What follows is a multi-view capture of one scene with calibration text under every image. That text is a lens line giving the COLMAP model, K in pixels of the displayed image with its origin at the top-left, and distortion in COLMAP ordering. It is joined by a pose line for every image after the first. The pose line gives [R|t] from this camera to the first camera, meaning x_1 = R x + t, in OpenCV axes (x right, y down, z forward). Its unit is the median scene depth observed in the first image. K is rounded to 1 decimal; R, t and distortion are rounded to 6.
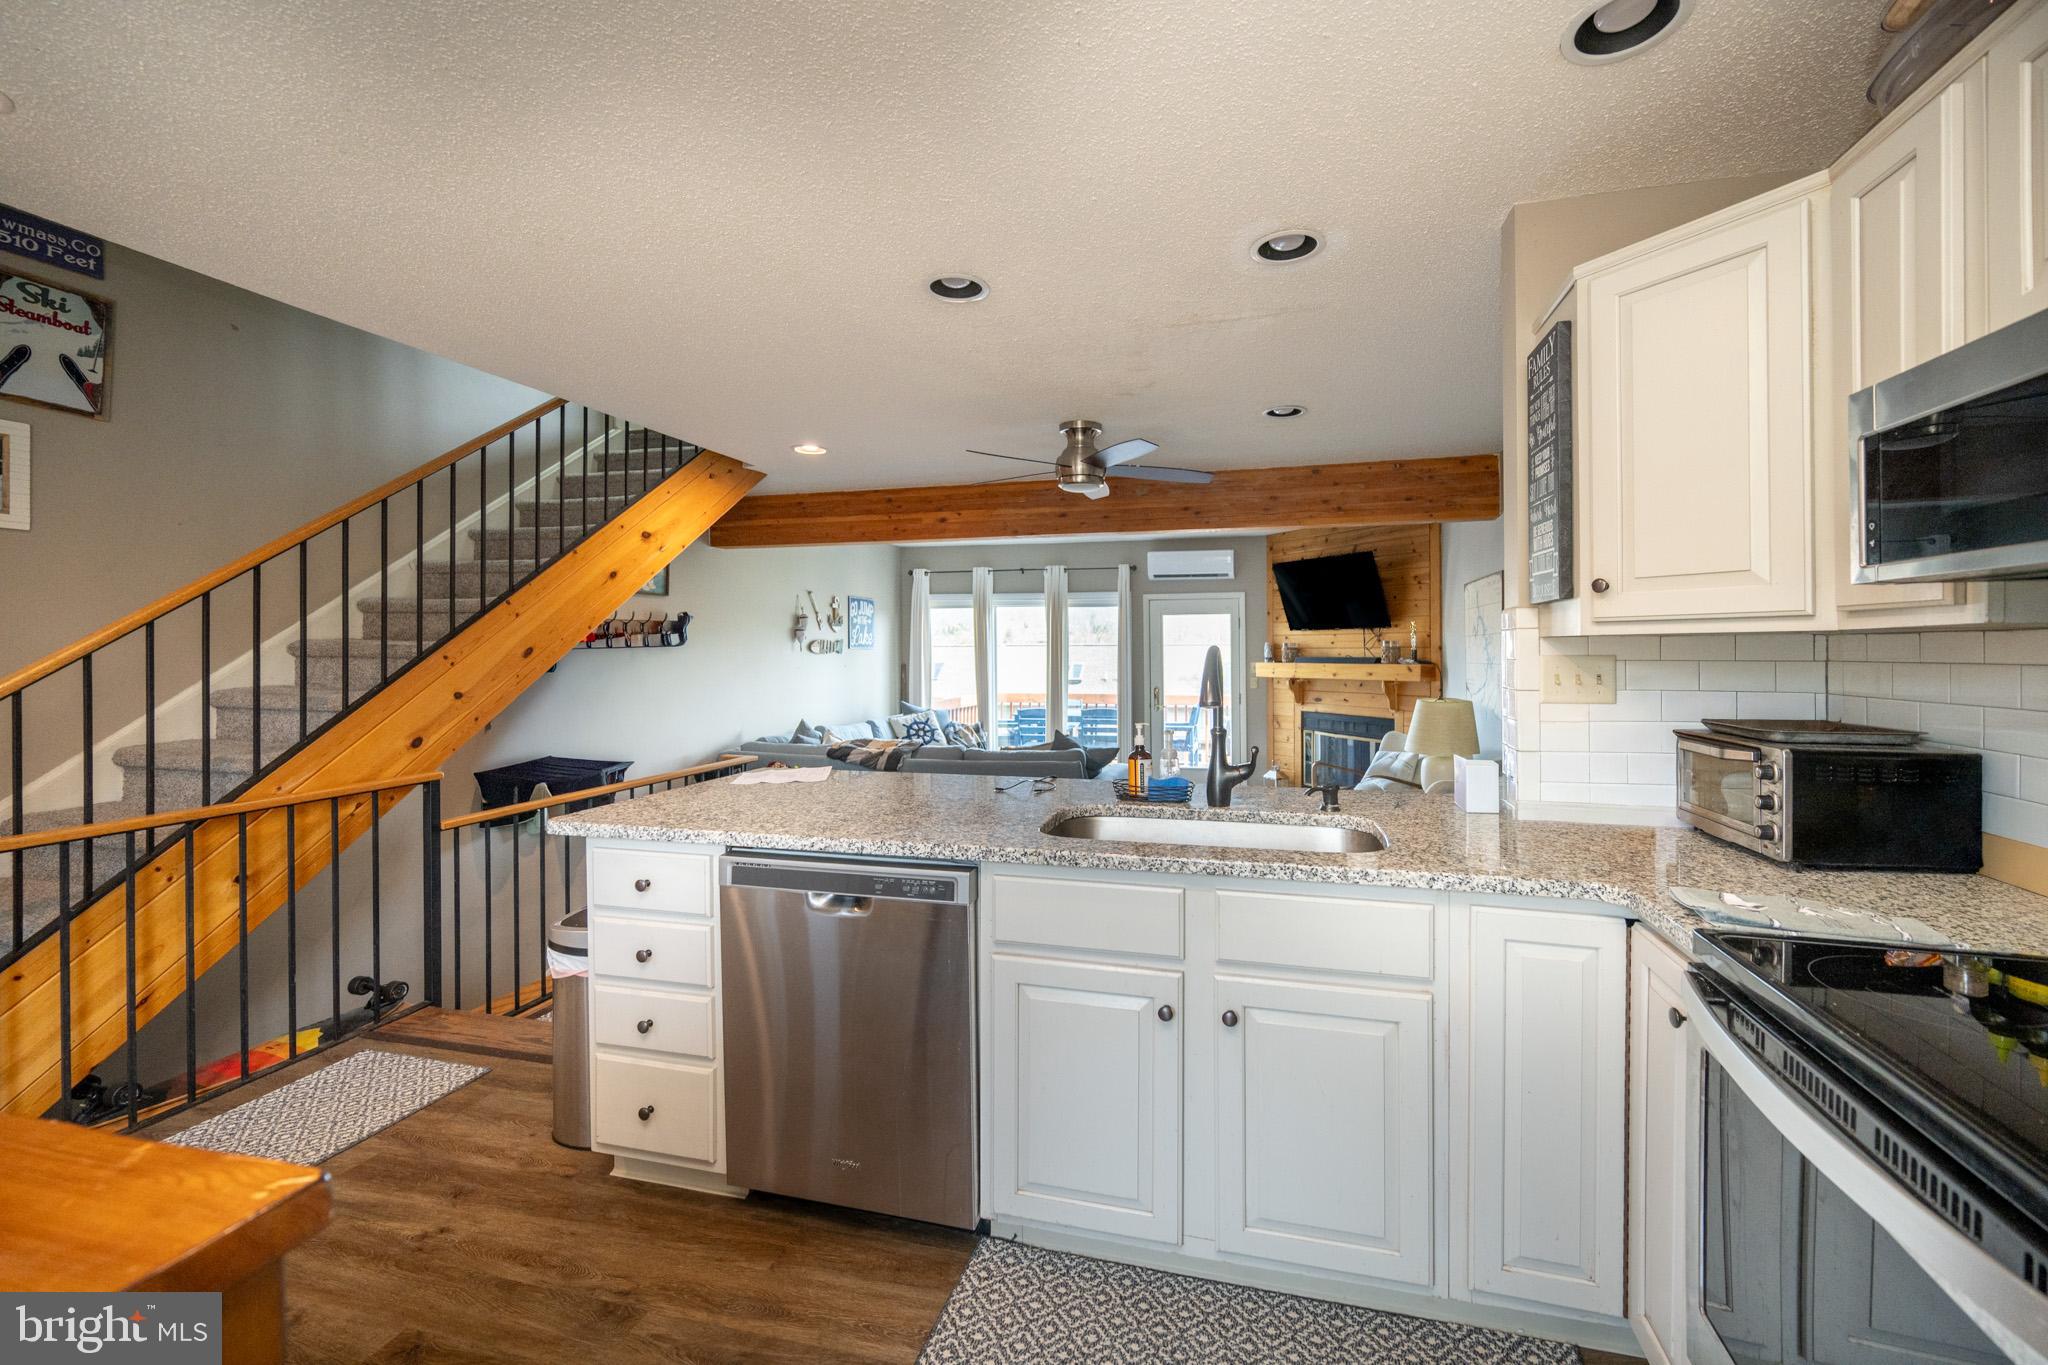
lens RADIAL K [[823.0, 0, 1061.5], [0, 823.0, 651.9], [0, 0, 1]] dist [0.001899, 0.000211]
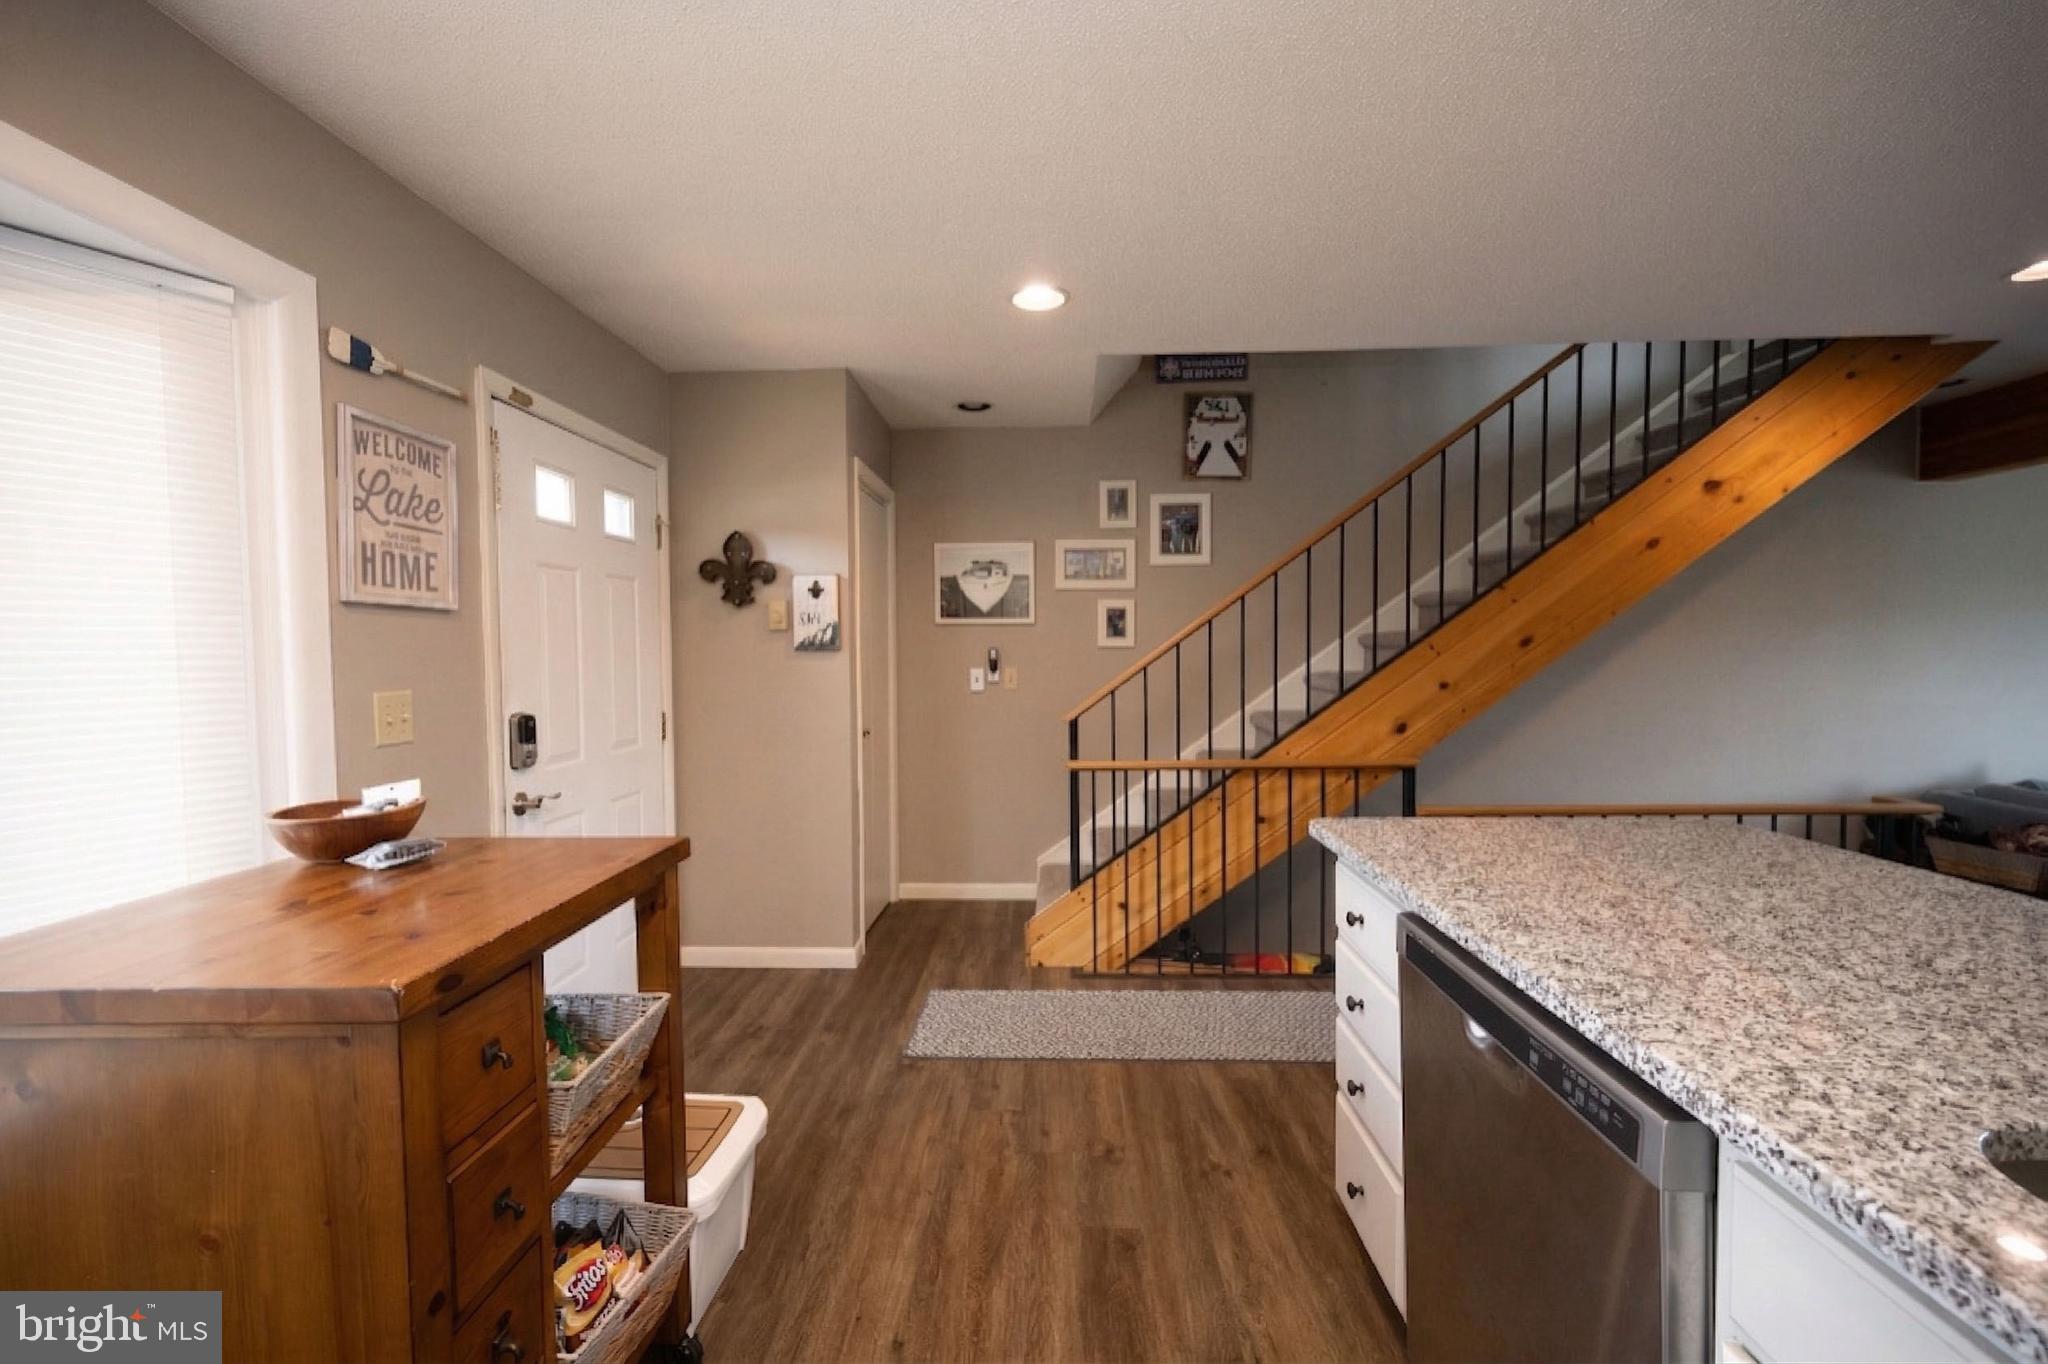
lens RADIAL K [[814.2, 0, 1018.7], [0, 814.2, 675.5], [0, 0, 1]] dist [-0.001971, 0.000080]
pose [[0.207712, 0.033946, -0.977601, 0.130985], [0.005417, 0.999342, 0.035852, 0.002816], [0.978175, -0.012743, 0.207391, 0.303713]]
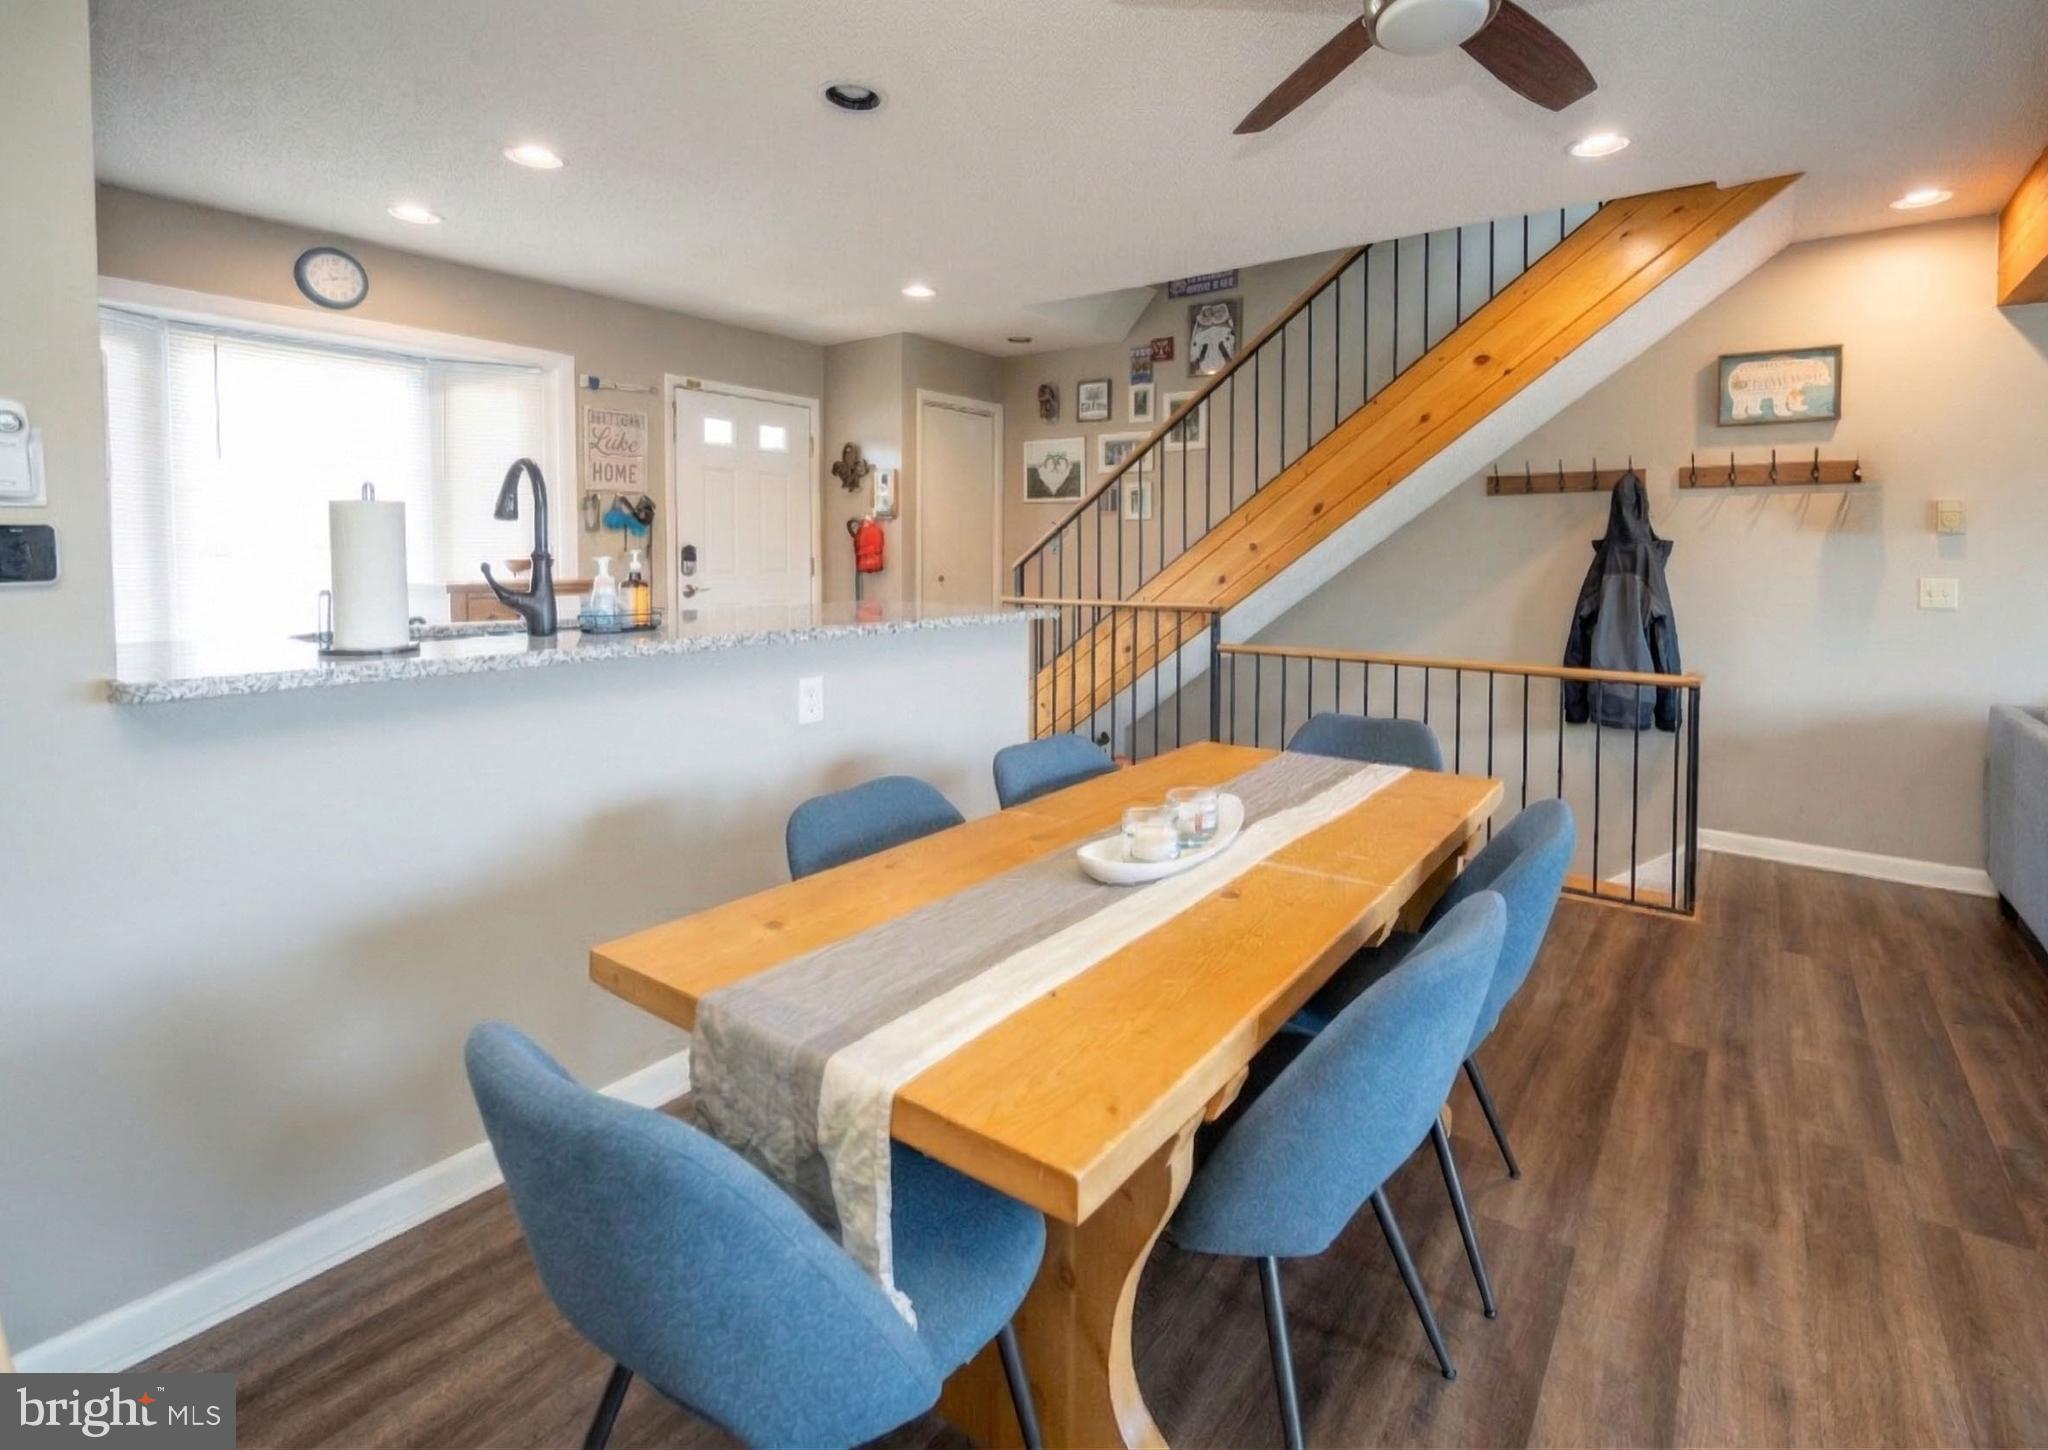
lens RADIAL K [[943.8, 0, 1110.1], [0, 943.8, 583.9], [0, 0, 1]] dist [0.014335, -0.000301]
pose [[-0.335800, 0.036574, -0.941223, 0.672582], [-0.006817, 0.999125, 0.041256, 0.056742], [0.941909, 0.020270, -0.335257, 1.323978]]
